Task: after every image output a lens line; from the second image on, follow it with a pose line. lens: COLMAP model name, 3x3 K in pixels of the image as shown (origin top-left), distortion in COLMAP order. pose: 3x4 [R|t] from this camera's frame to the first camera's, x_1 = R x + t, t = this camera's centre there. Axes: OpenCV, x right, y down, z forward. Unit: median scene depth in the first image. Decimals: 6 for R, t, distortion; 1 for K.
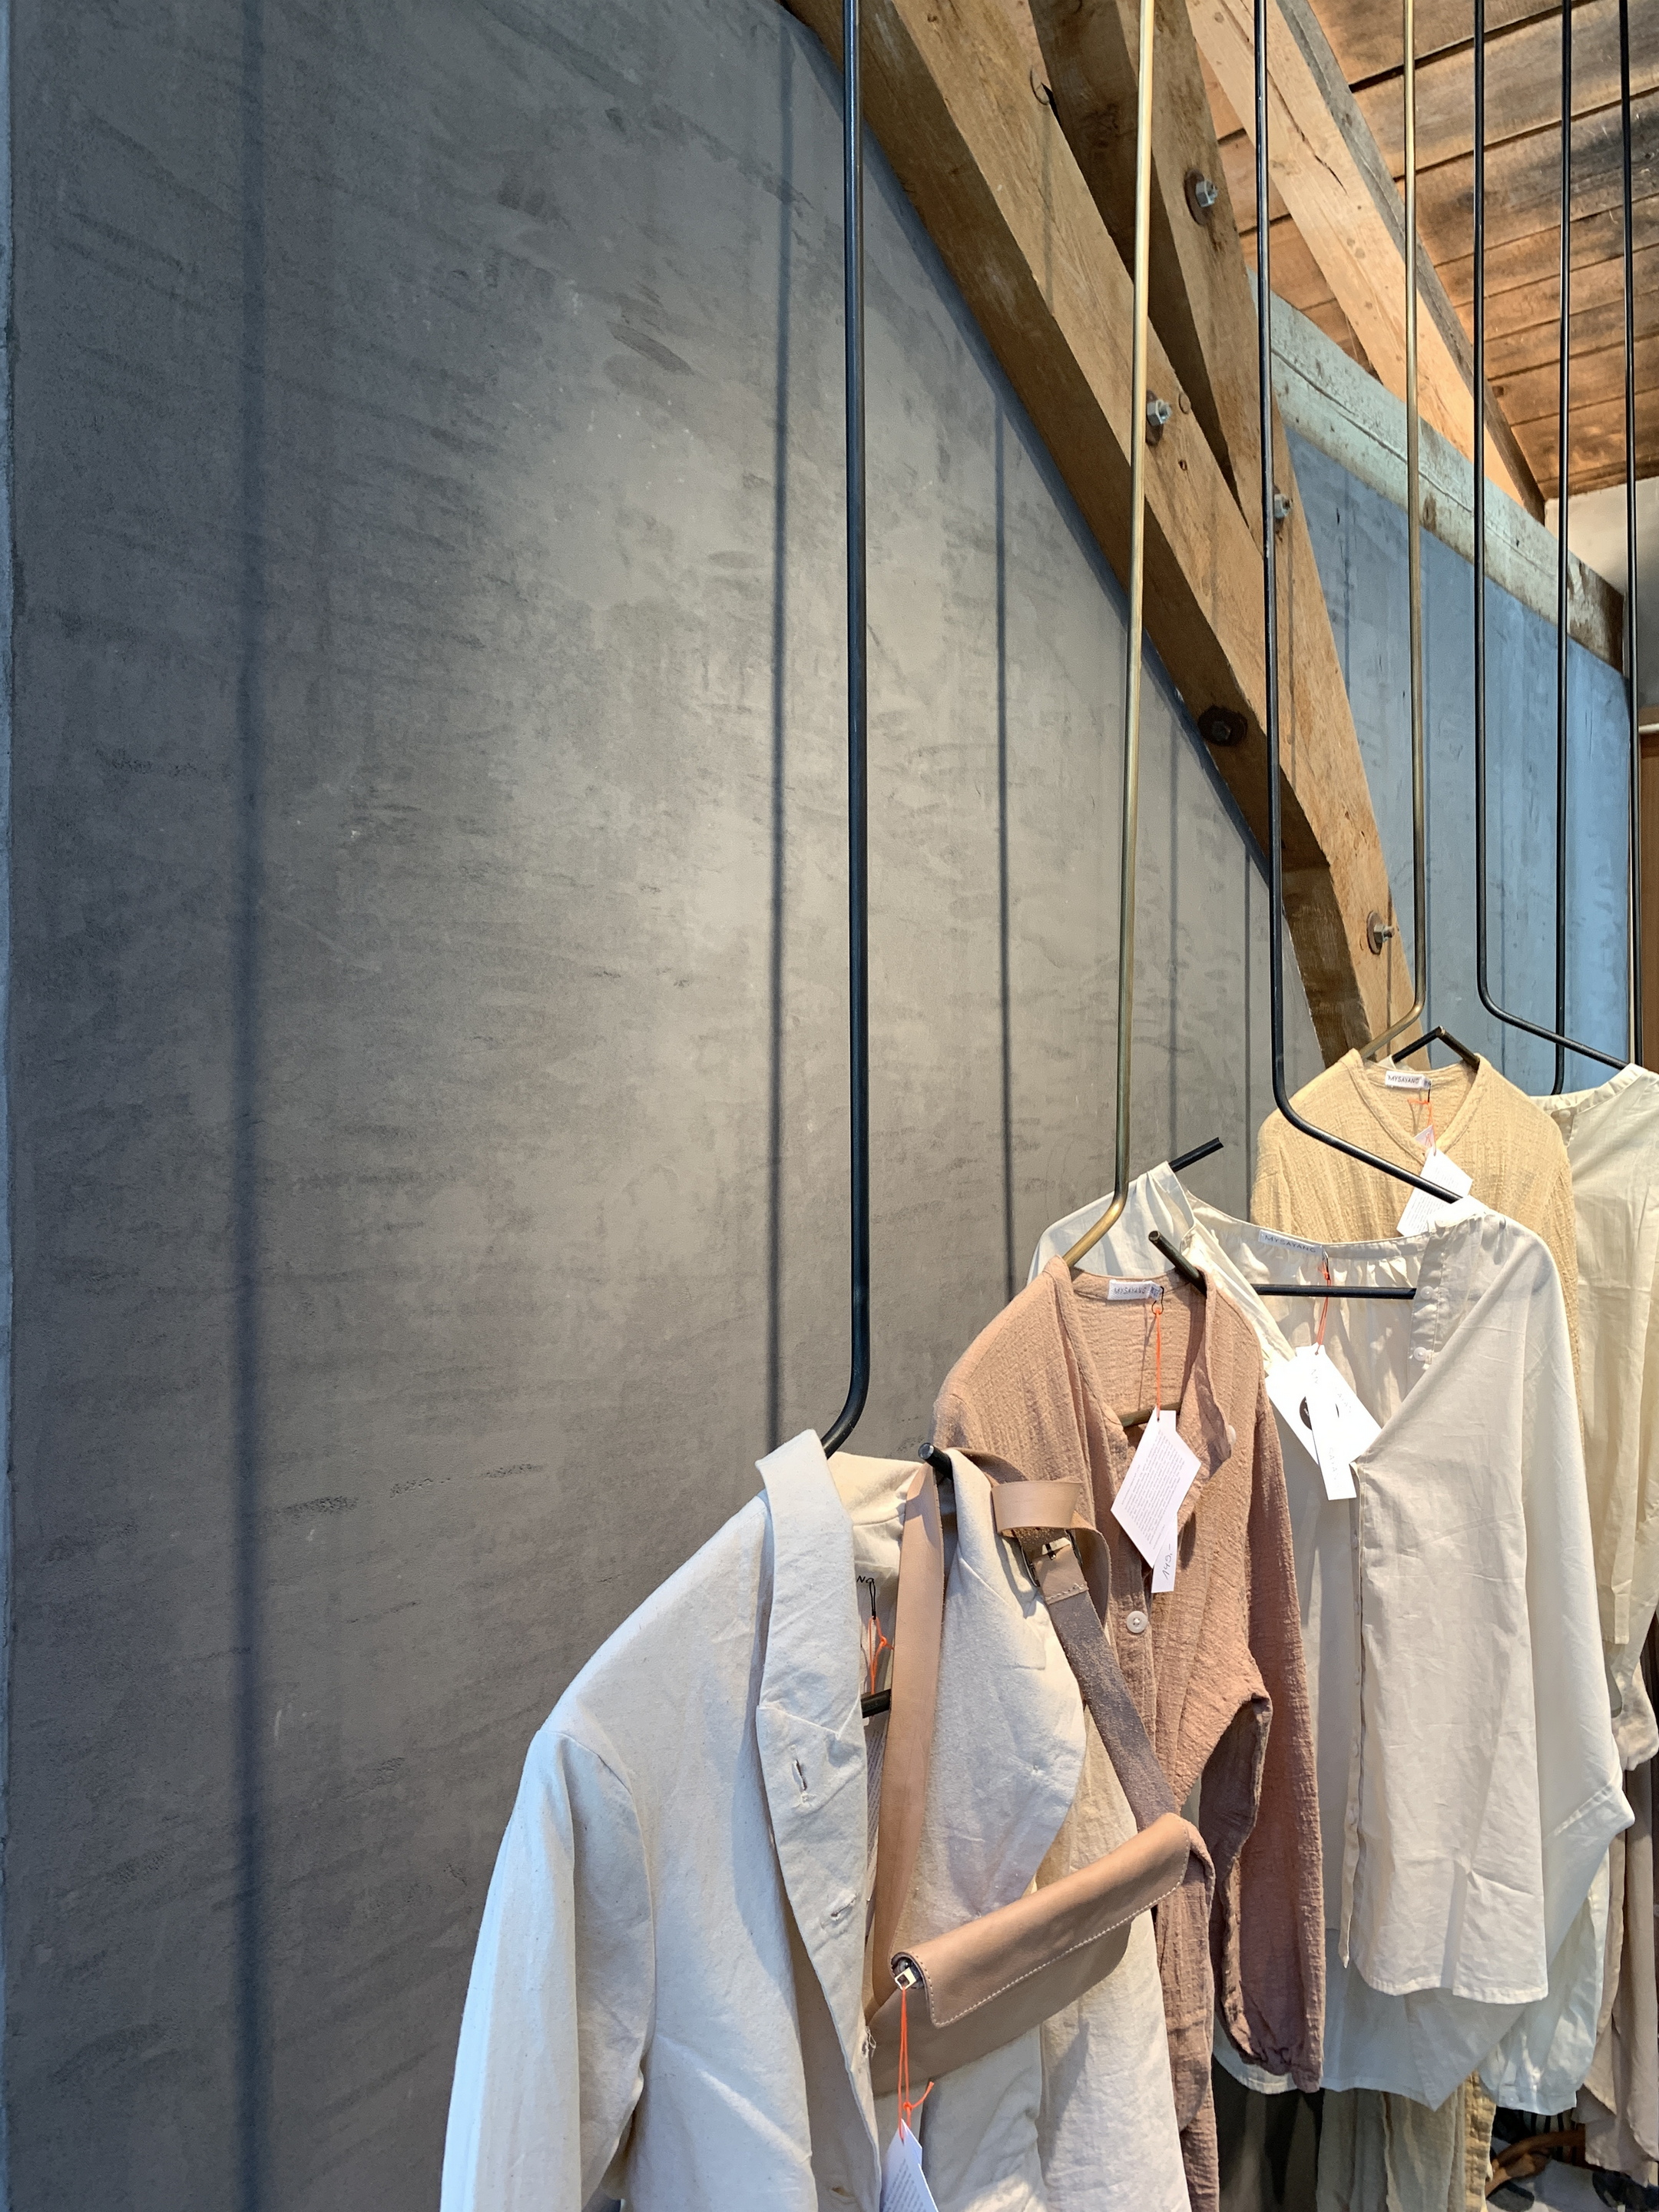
lens RADIAL K [[1815.6, 0, 818.3], [0, 1815.6, 1099.3], [0, 0, 1]] dist [-0.004891, -0.014249]
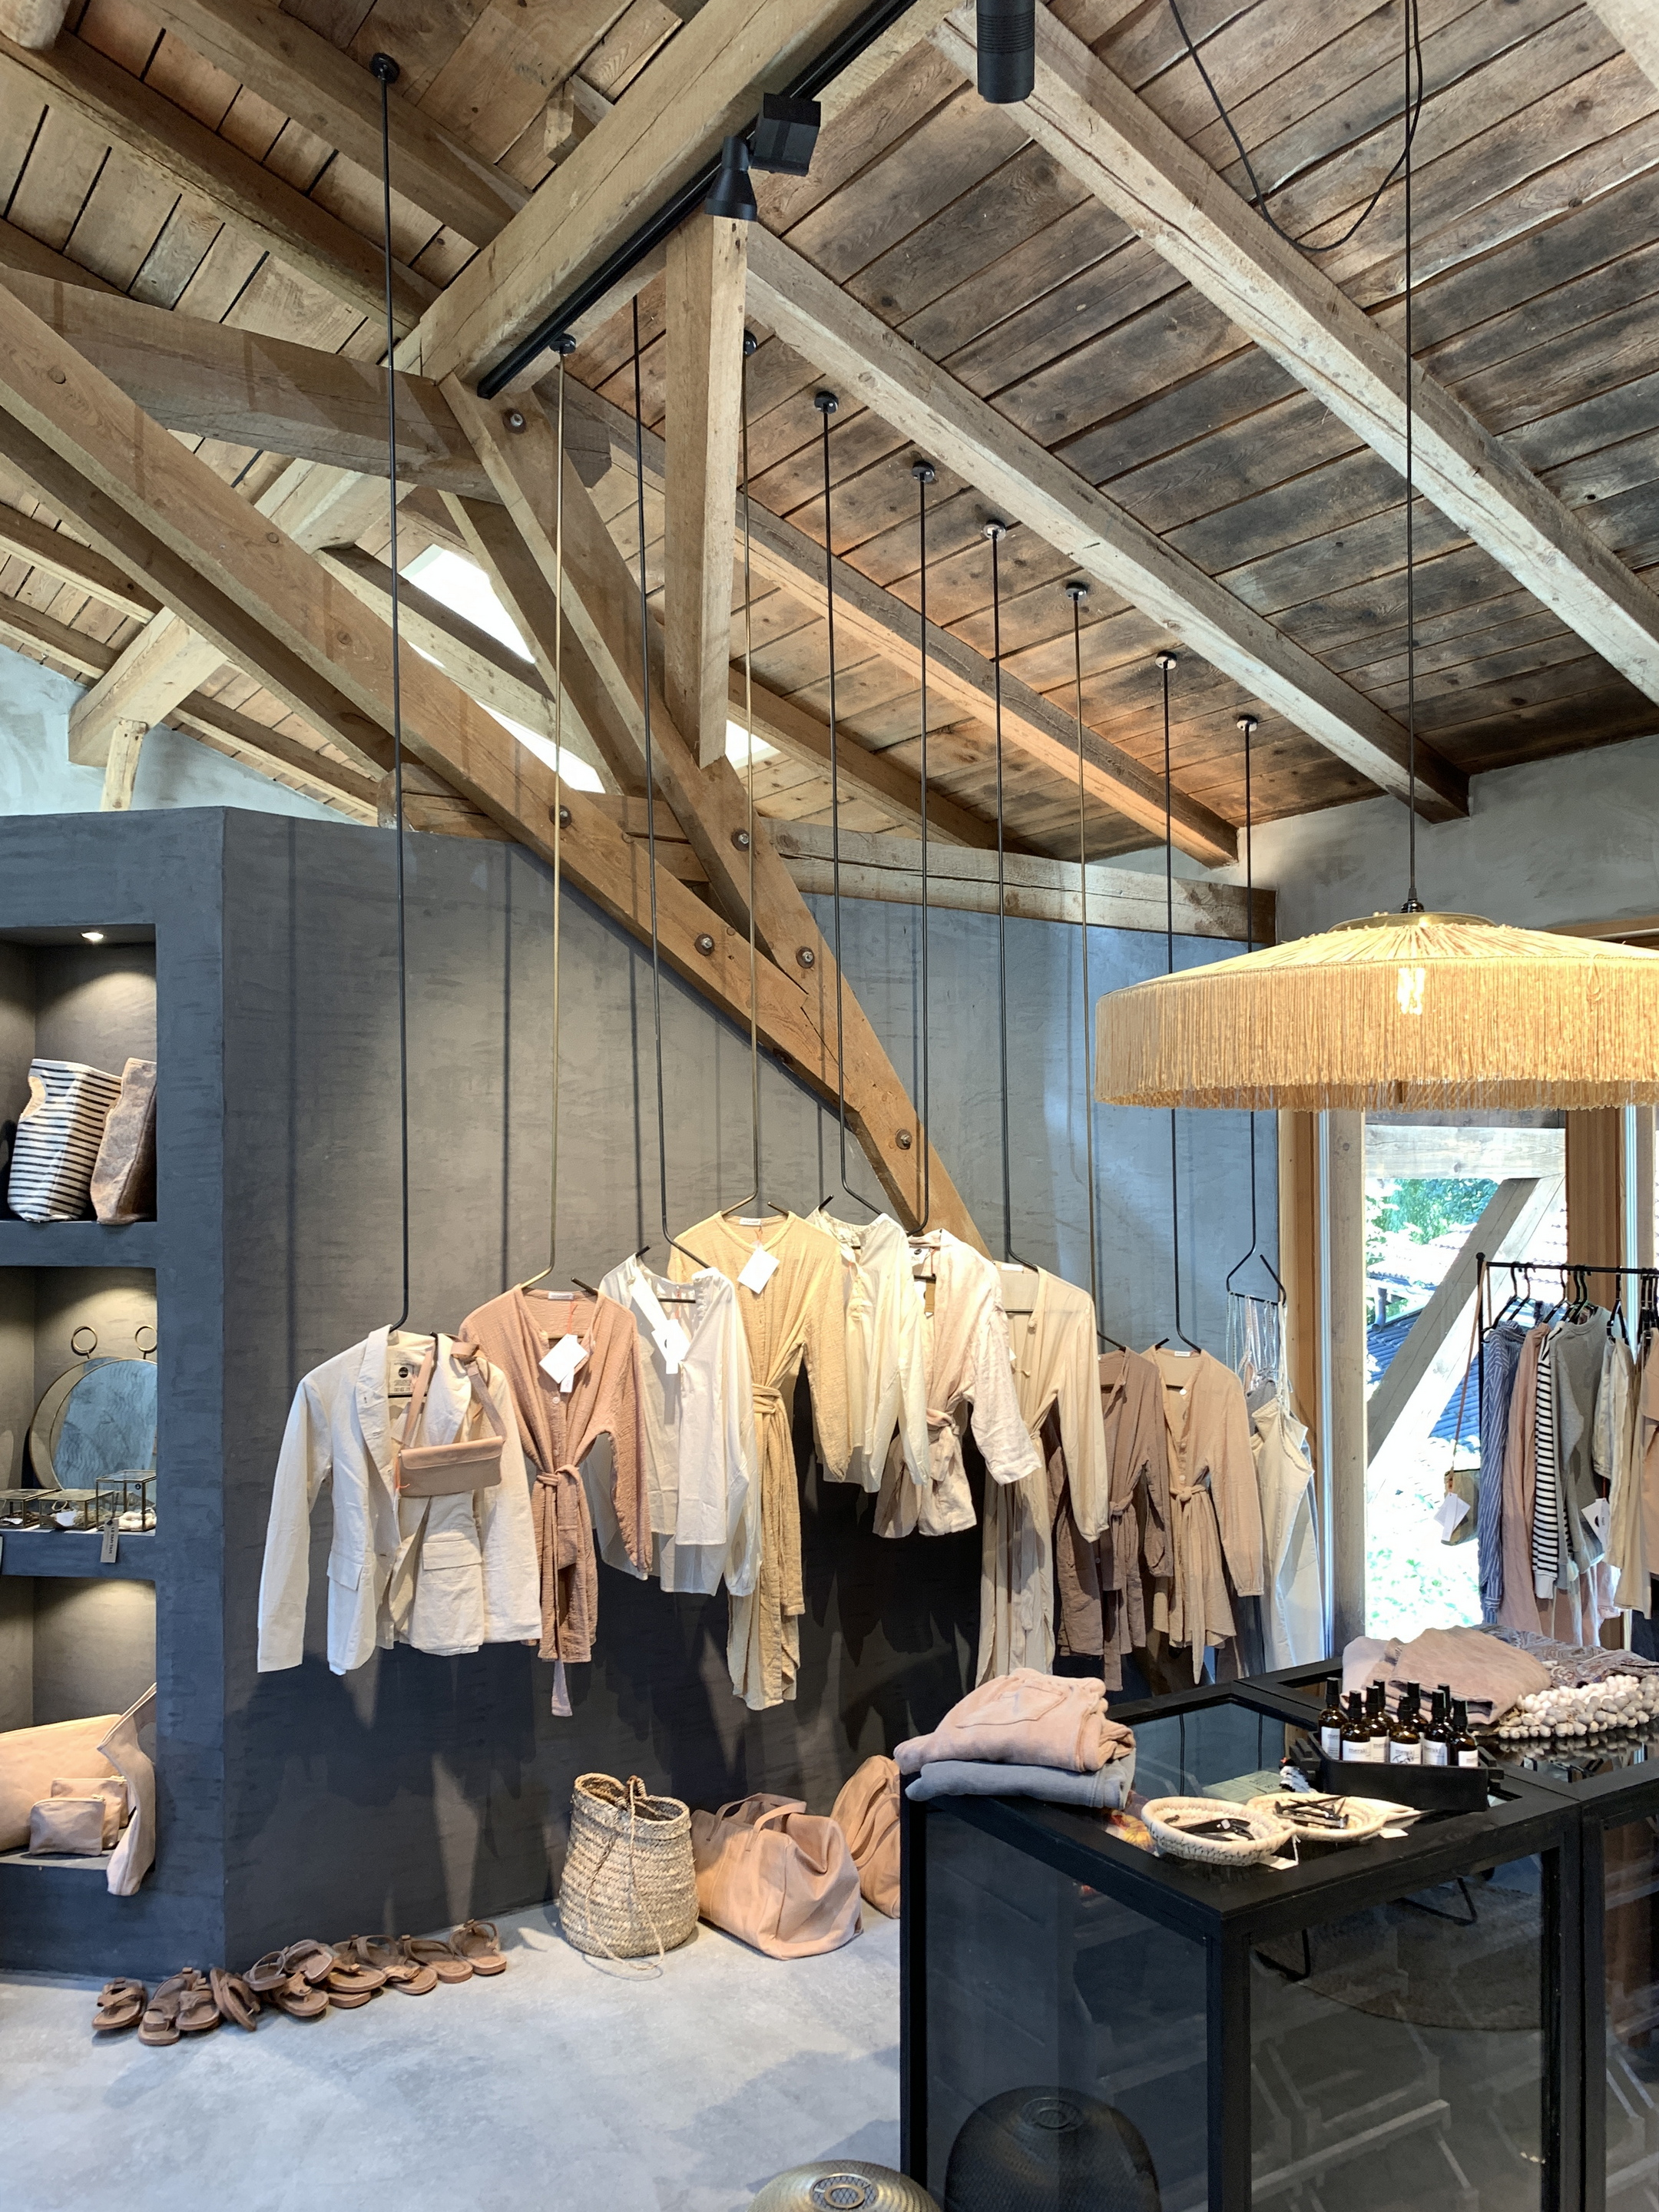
lens RADIAL K [[1815.6, 0, 840.2], [0, 1815.6, 1123.2], [0, 0, 1]] dist [-0.004891, -0.014249]
pose [[0.963333, -0.001957, -0.268300, 1.257146], [-0.001369, 0.999925, -0.012208, -0.132455], [0.268304, 0.012128, 0.963258, -1.610366]]
